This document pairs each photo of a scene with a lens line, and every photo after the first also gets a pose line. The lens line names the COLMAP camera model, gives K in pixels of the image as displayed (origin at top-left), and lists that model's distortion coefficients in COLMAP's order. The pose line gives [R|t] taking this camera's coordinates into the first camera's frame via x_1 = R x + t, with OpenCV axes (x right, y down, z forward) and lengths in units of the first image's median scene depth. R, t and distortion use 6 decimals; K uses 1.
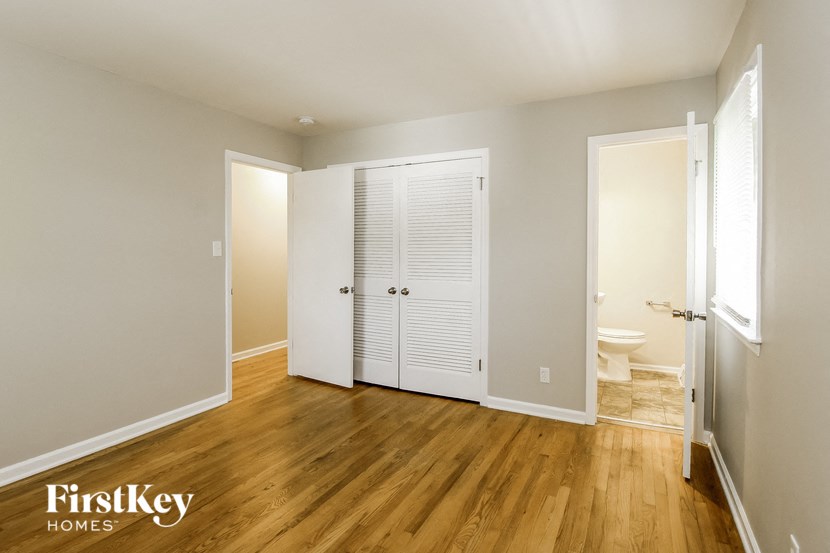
lens RADIAL K [[427.3, 0, 415.6], [0, 427.3, 252.8], [0, 0, 1]] dist [-0.000747, -0.000375]
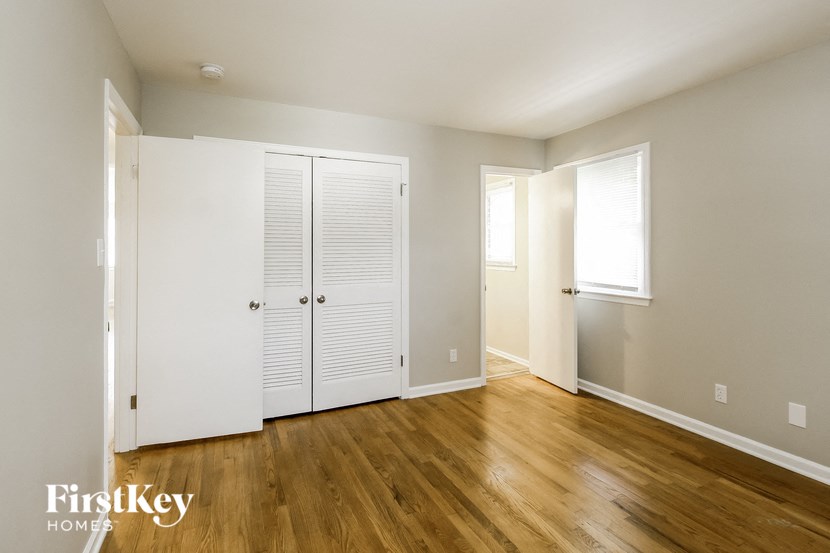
lens RADIAL K [[412.5, 0, 414.9], [0, 412.5, 248.2], [0, 0, 1]] dist [0.002415, 0.000285]
pose [[0.613903, 0.002860, 0.789376, -0.679309], [0.016659, 0.999724, -0.016578, 0.002165], [-0.789205, 0.023327, 0.613686, 0.366652]]
